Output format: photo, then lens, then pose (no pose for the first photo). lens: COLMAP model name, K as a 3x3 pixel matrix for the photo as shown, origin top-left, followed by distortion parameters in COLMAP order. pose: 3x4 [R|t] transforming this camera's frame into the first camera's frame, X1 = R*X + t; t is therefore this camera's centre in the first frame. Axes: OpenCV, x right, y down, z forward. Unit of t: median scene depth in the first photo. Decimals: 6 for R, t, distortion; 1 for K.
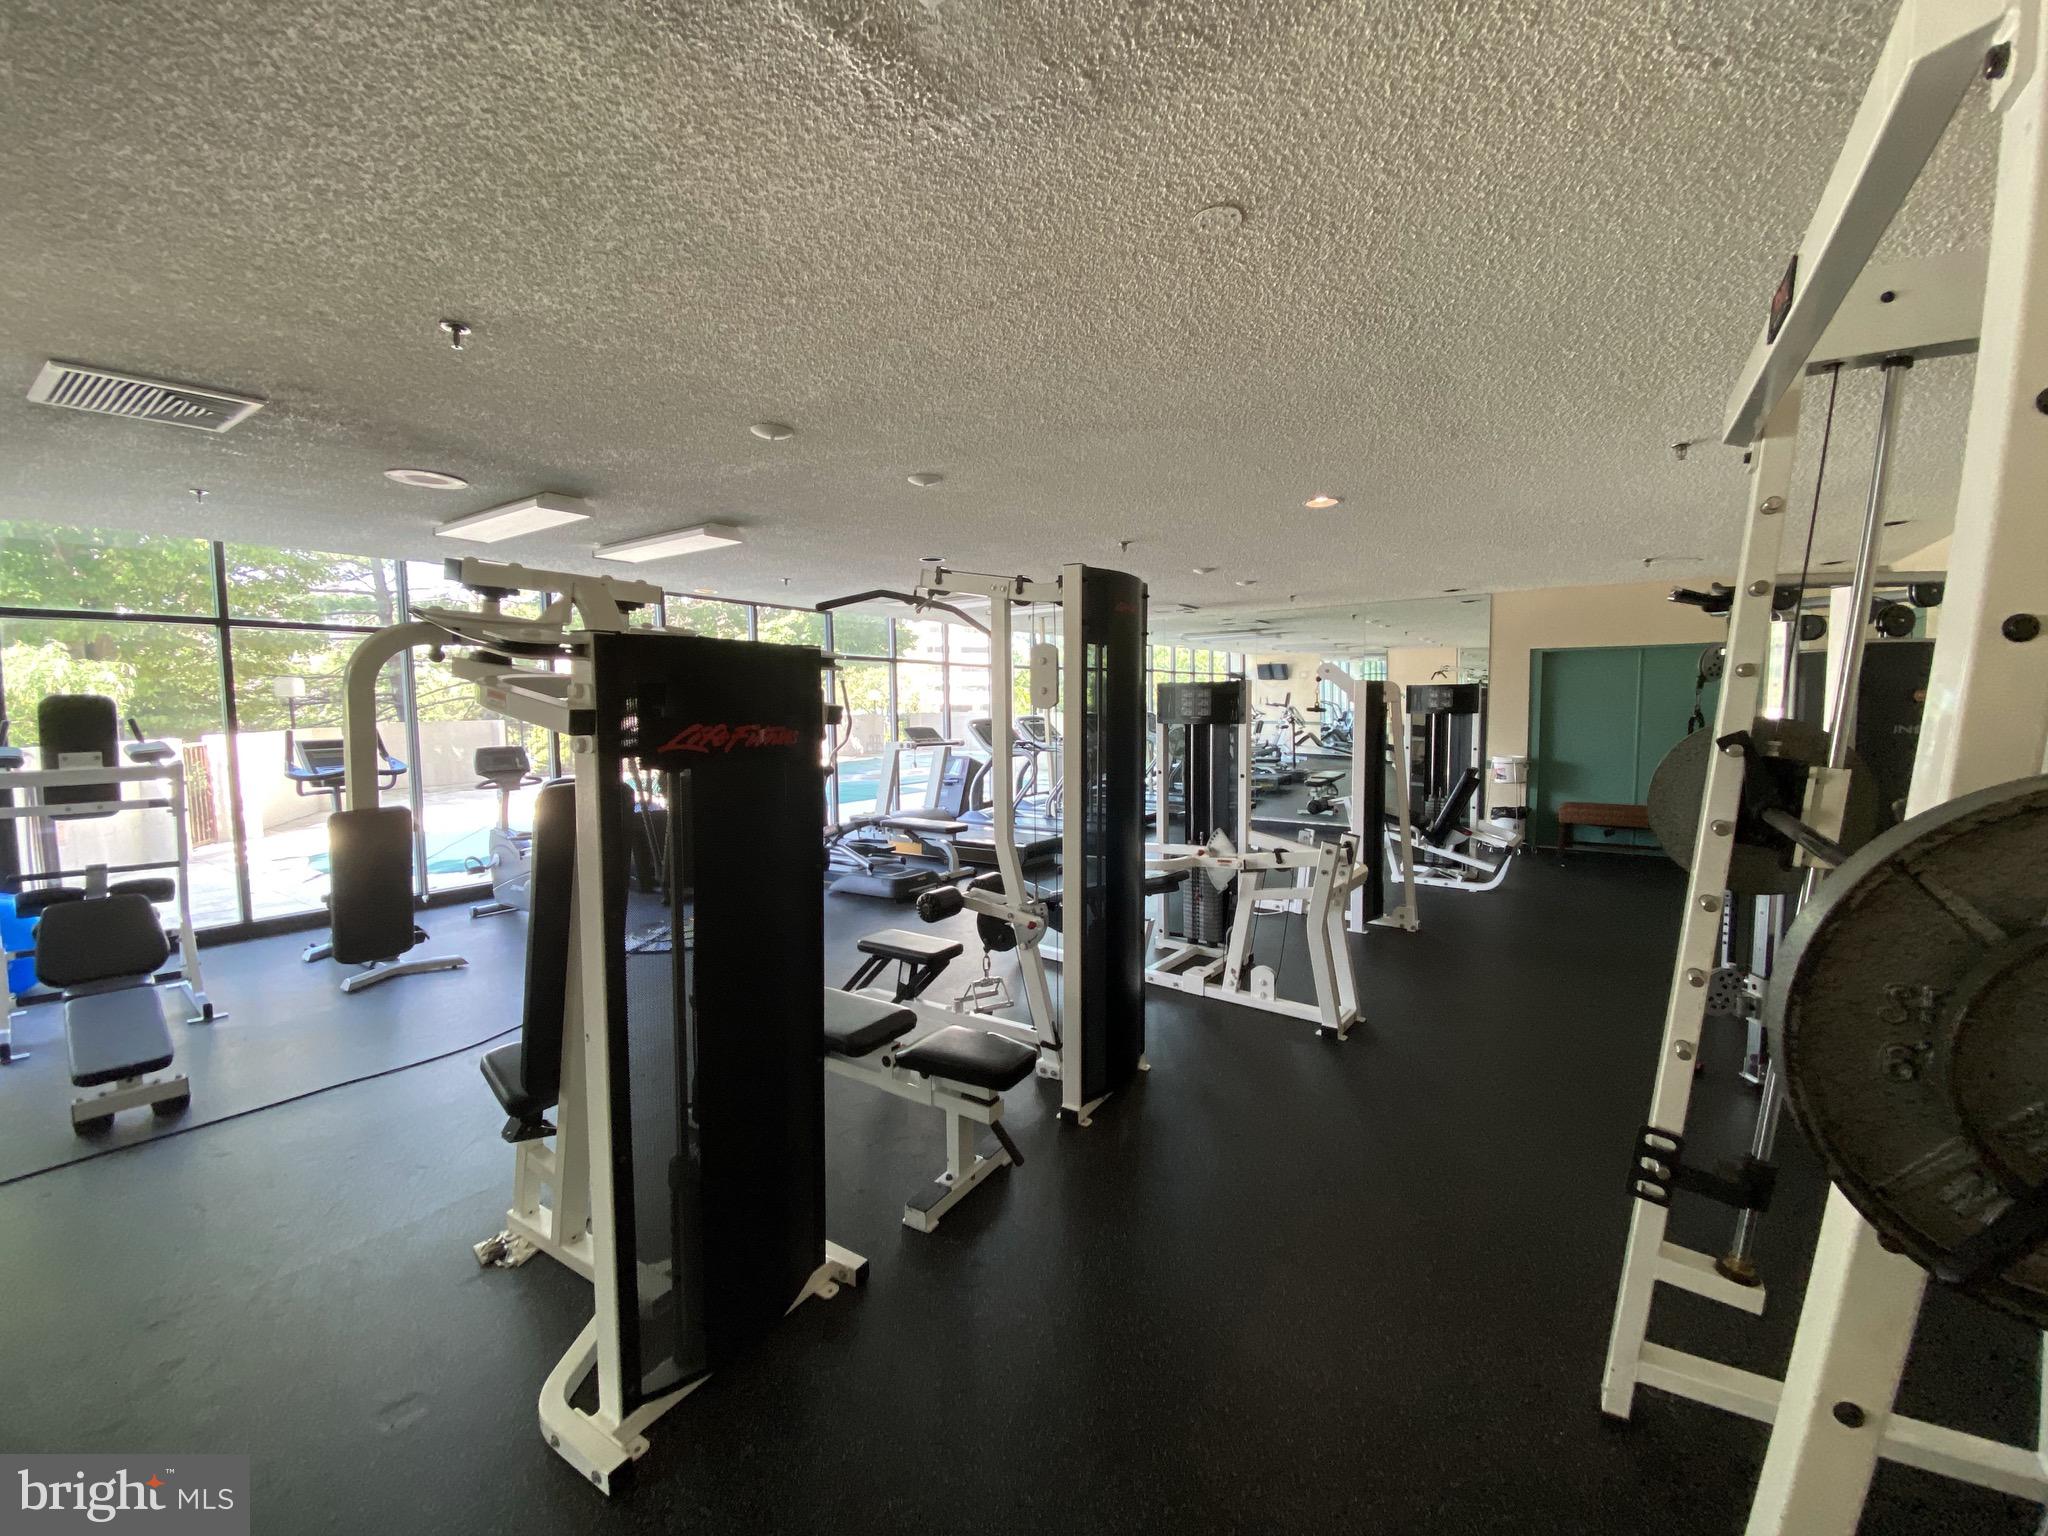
lens RADIAL K [[822.0, 0, 1024.0], [0, 822.0, 768.0], [0, 0, 1]] dist [0.010554, -0.015125]
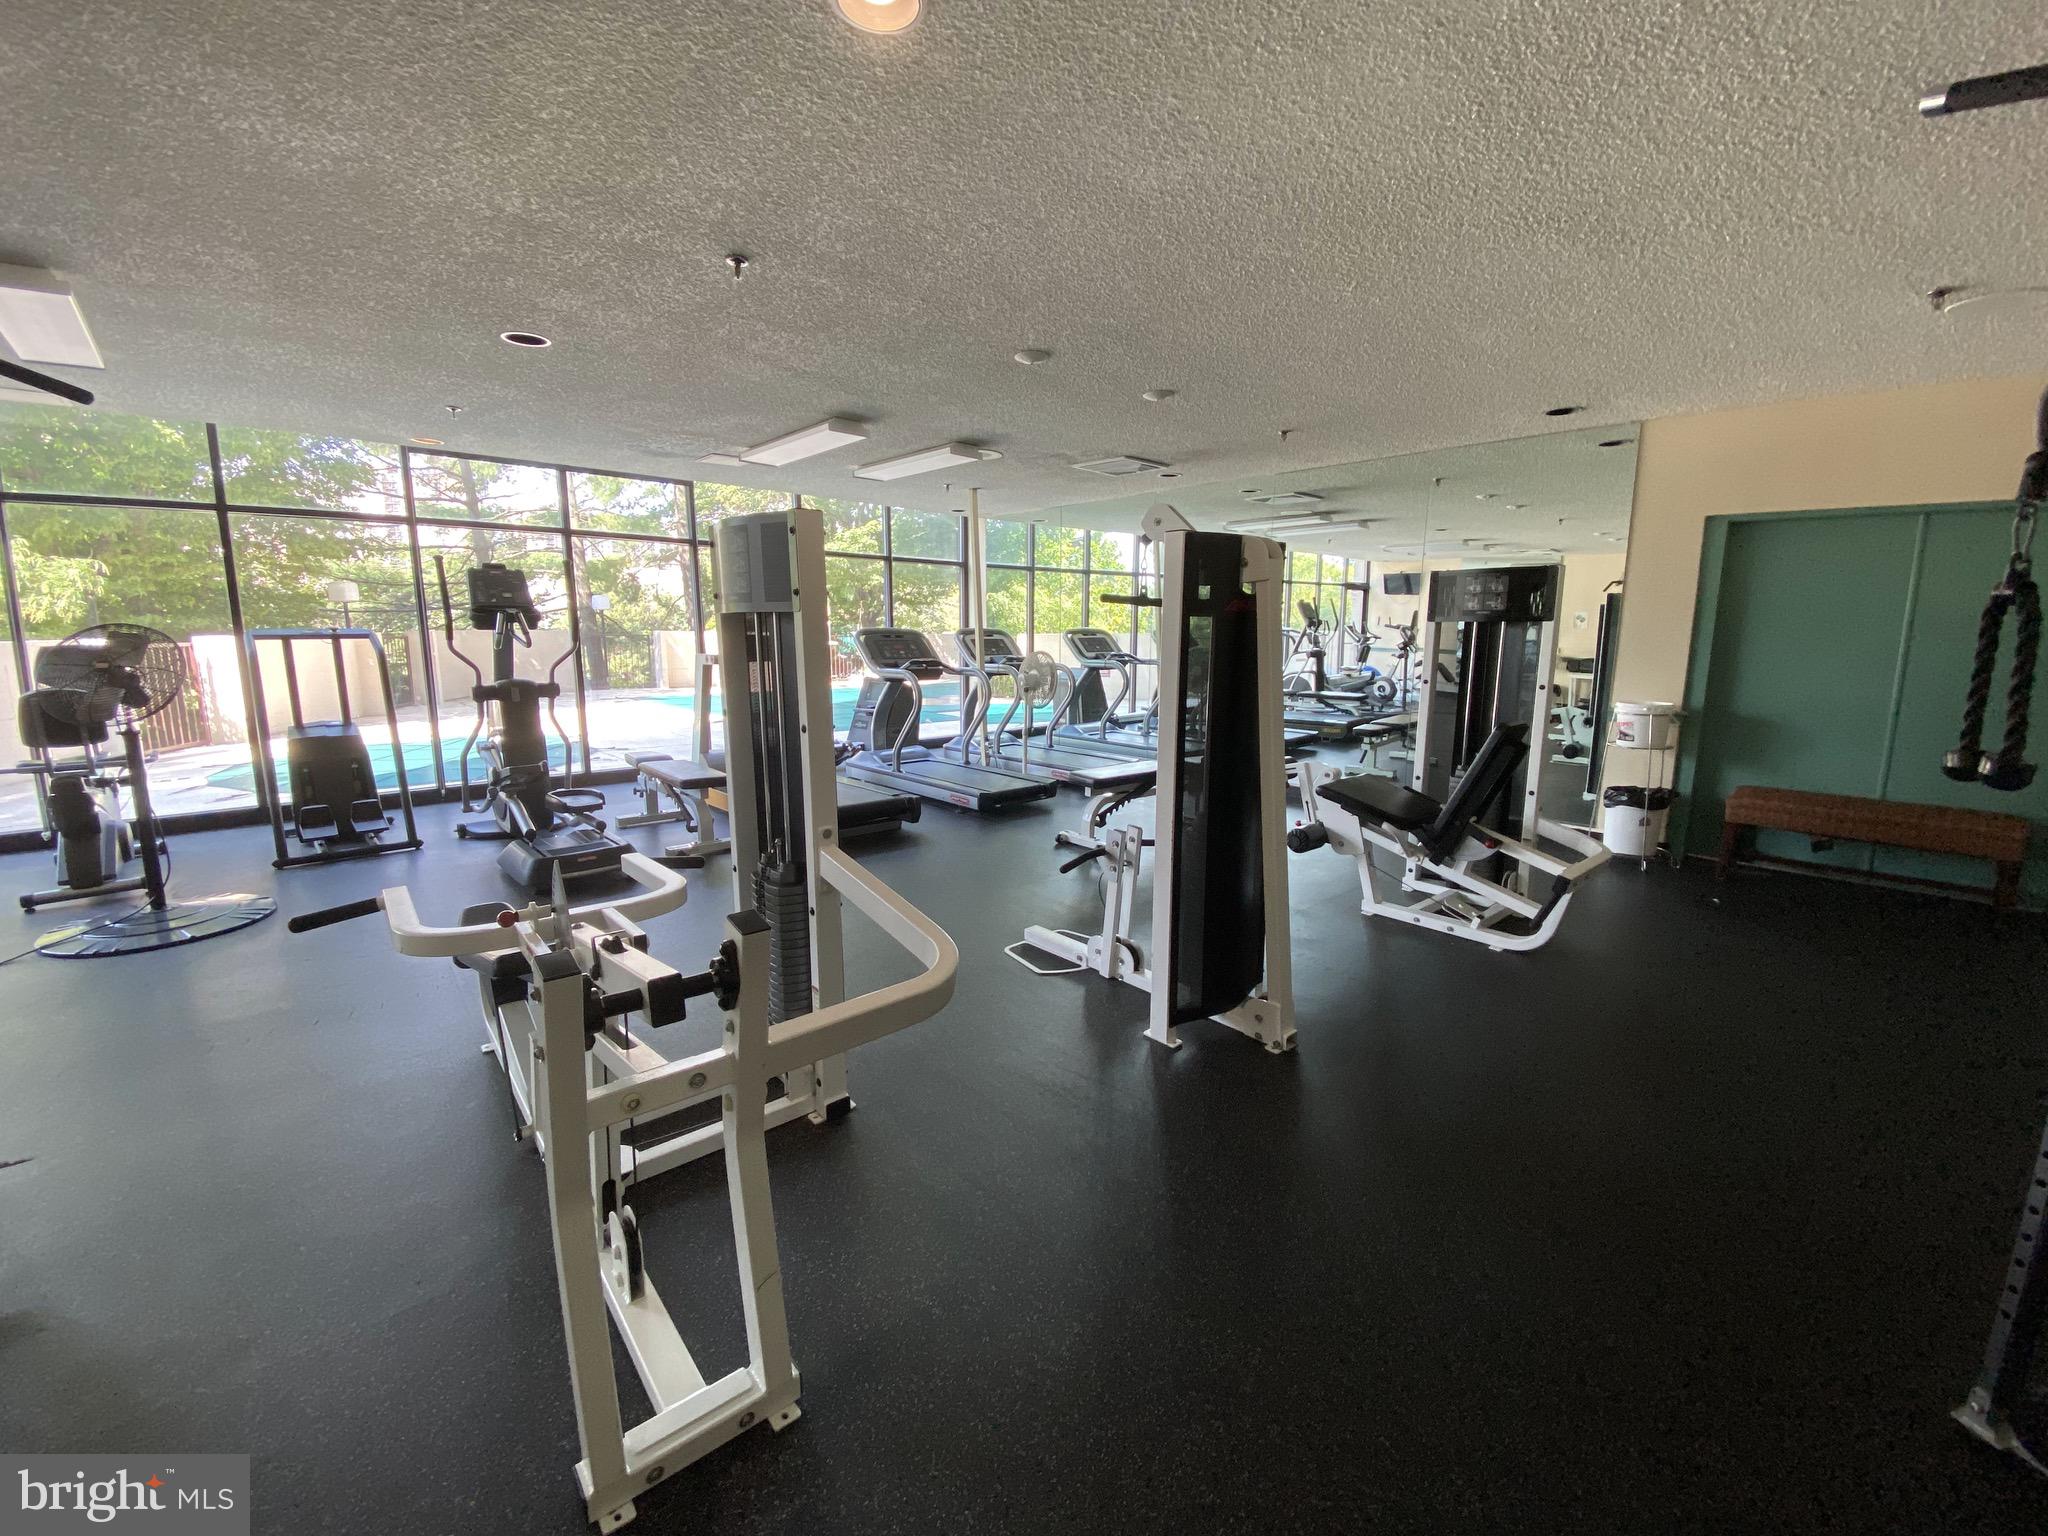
lens RADIAL K [[829.5, 0, 1024.0], [0, 829.5, 768.0], [0, 0, 1]] dist [-0.000386, -0.015302]
pose [[0.976032, 0.051751, -0.211385, 0.289064], [-0.030857, 0.994410, 0.100974, -0.013213], [0.215429, -0.092031, 0.972173, 0.338874]]
